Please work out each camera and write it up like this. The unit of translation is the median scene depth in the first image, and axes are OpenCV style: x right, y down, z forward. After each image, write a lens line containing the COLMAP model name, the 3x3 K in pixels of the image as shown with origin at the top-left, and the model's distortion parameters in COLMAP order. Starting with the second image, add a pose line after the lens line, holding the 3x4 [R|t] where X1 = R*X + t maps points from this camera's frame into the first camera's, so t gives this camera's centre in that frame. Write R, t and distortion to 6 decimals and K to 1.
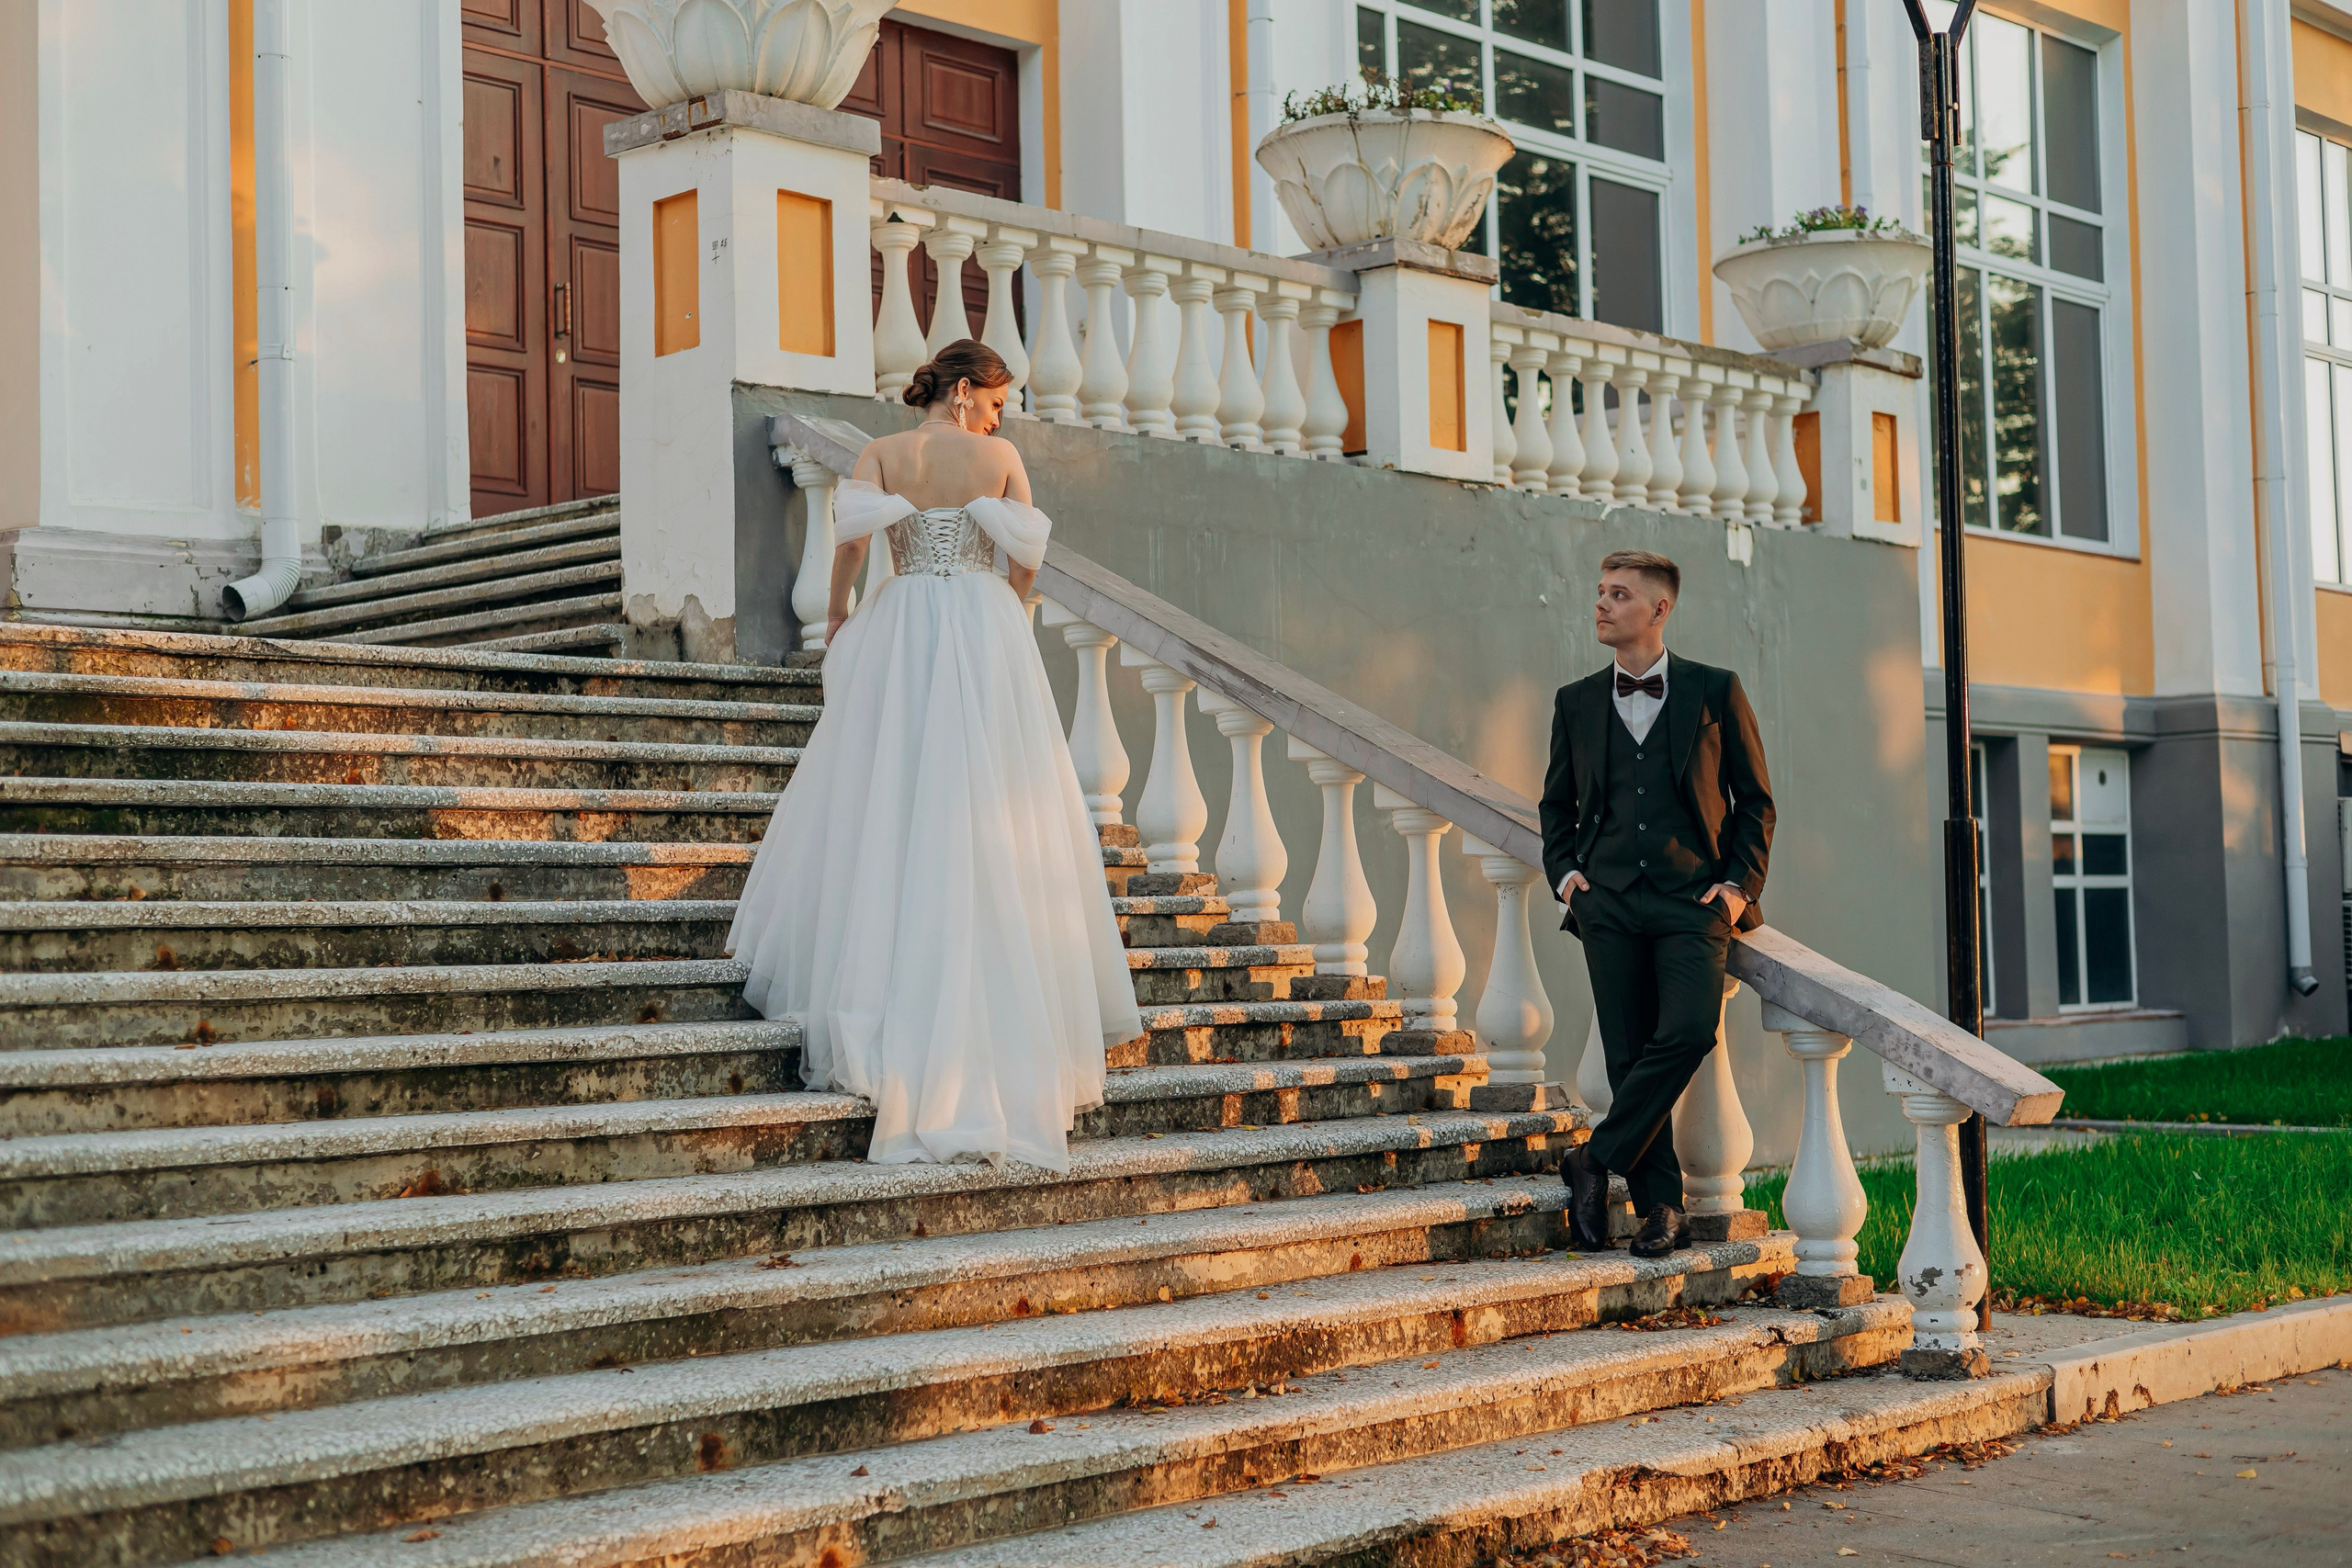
lens RADIAL K [[3273.6, 0, 1176.0], [0, 3273.6, 784.0], [0, 0, 1]] dist [-0.005474, 0.101556]
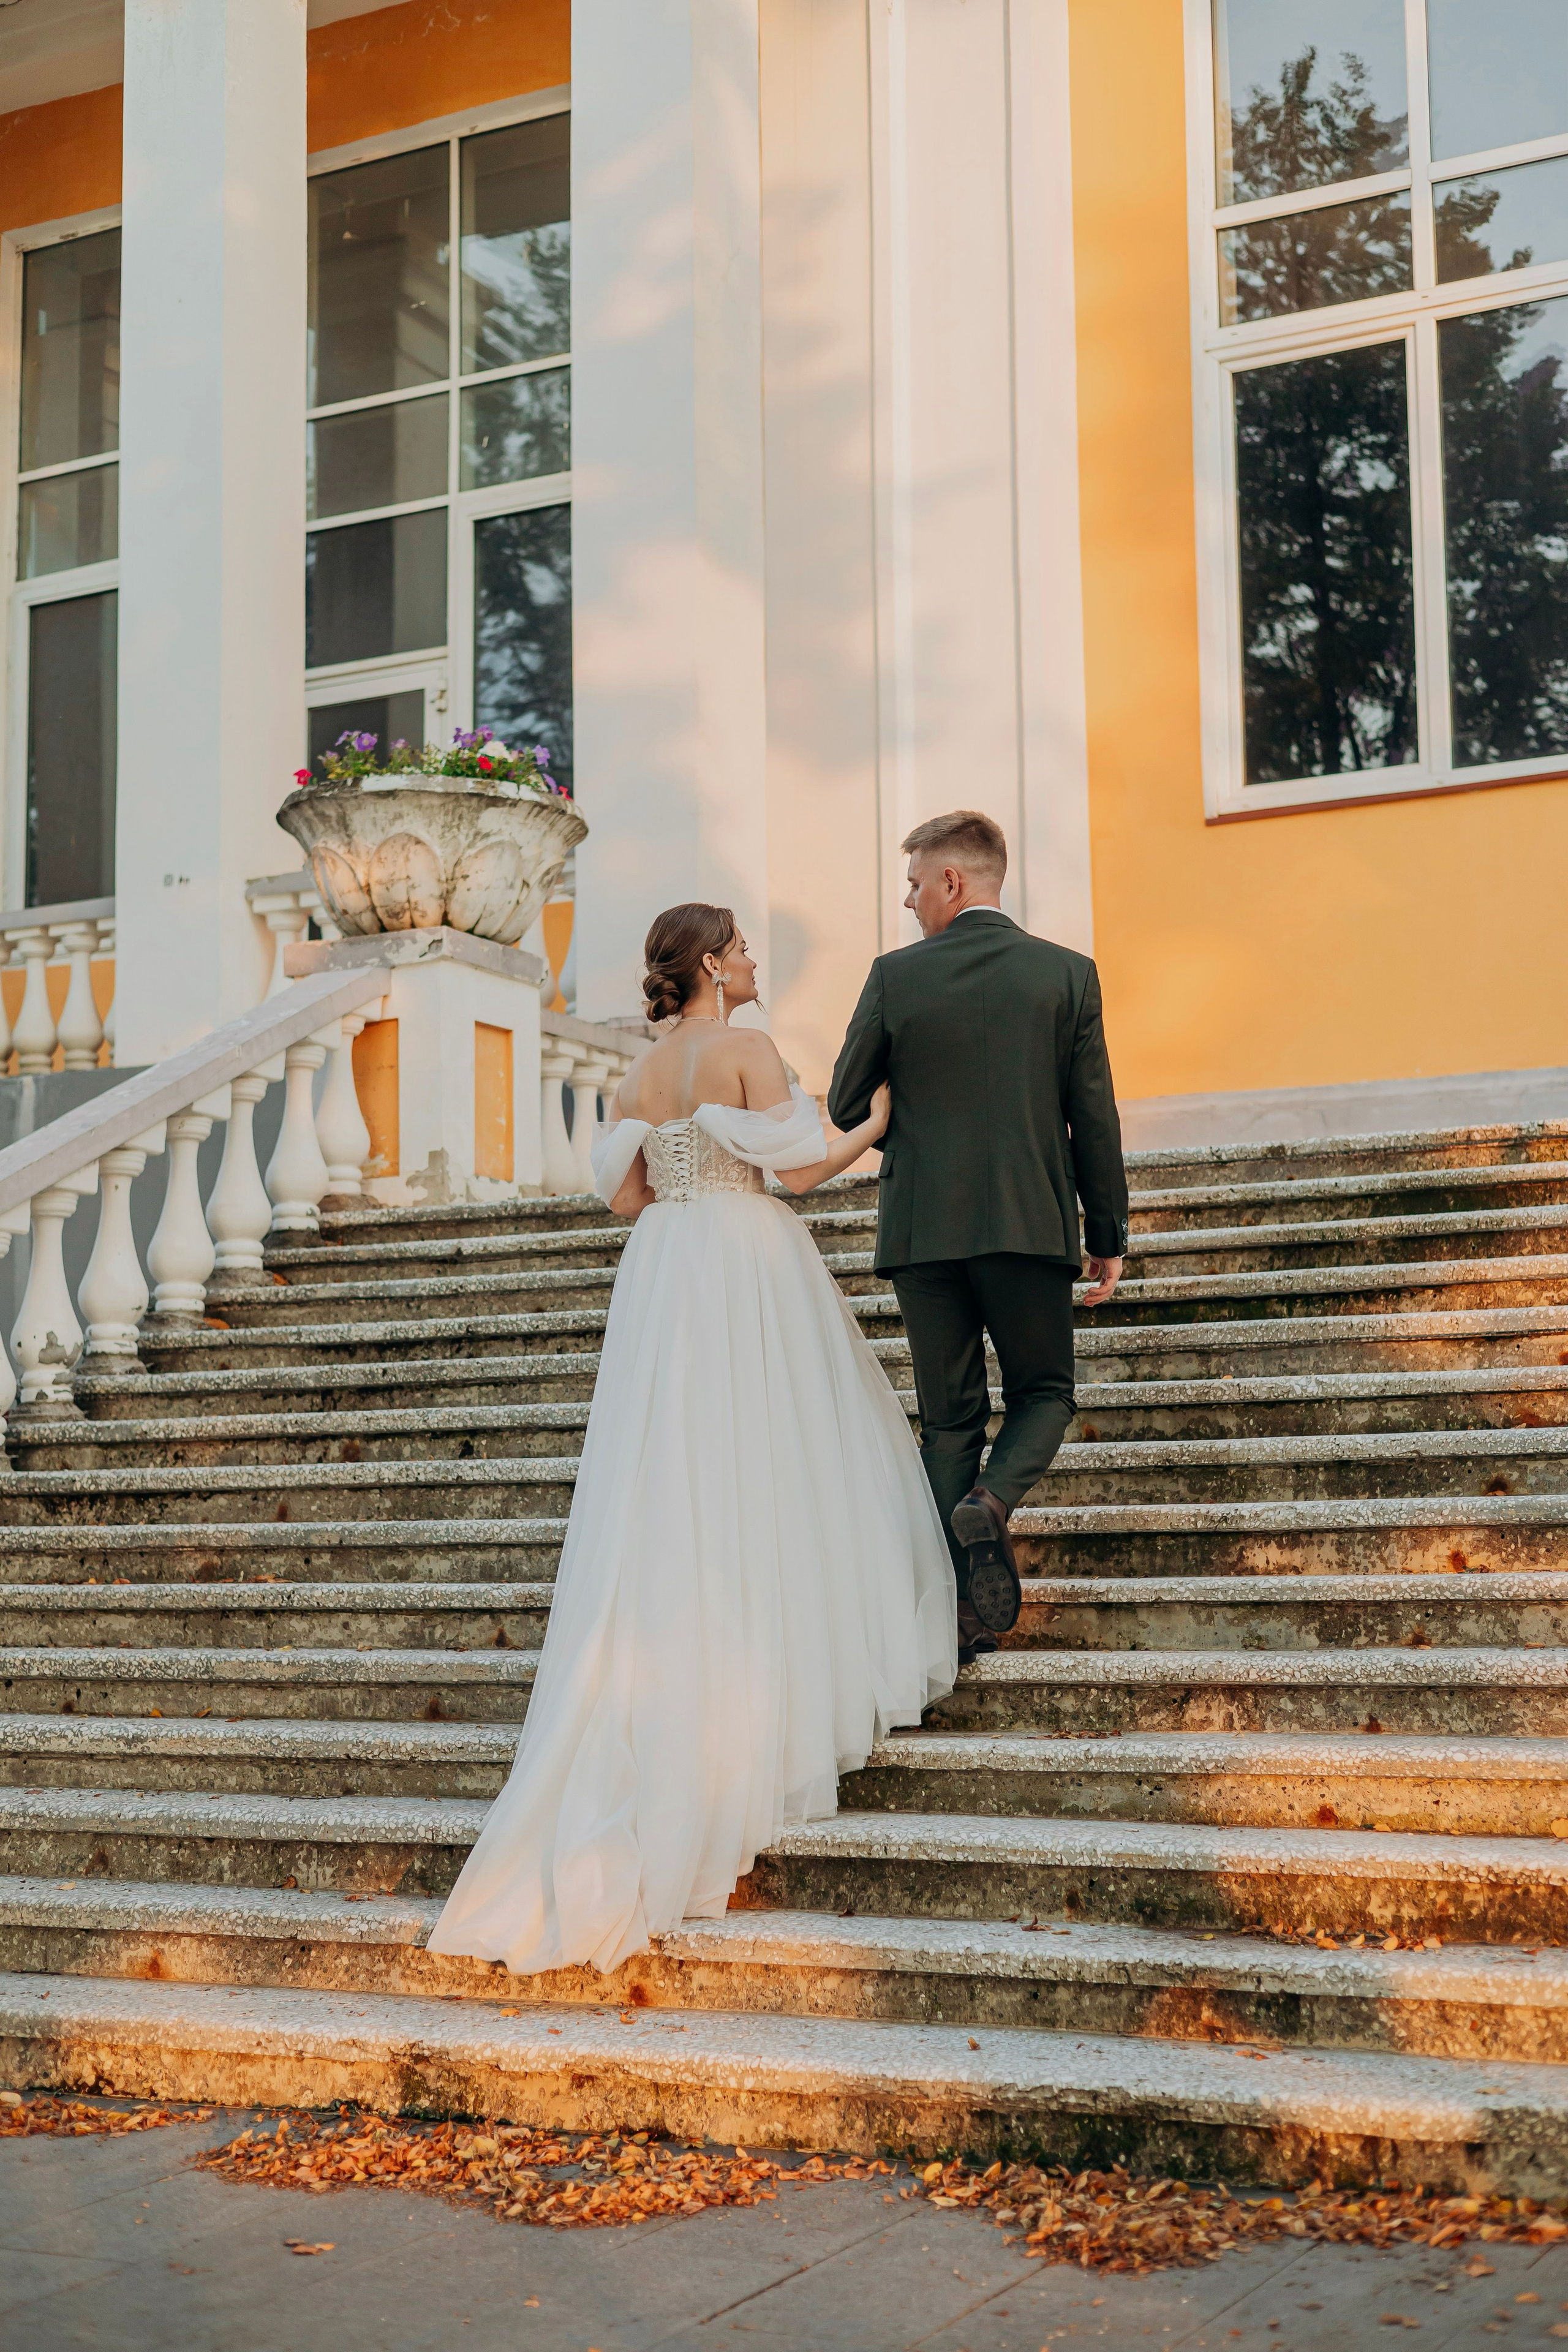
lens RADIAL K [[3273.9, 0, 784.0], [0, 3273.9, 1176.0], [0, 0, 1]] dist [-0.005474, 0.101556]
pose [[0.257169, -0.099365, -0.961244, 0.673094], [0.055368, 0.994581, -0.087999, 0.052876], [0.964779, -0.030591, 0.261277, 0.565631]]
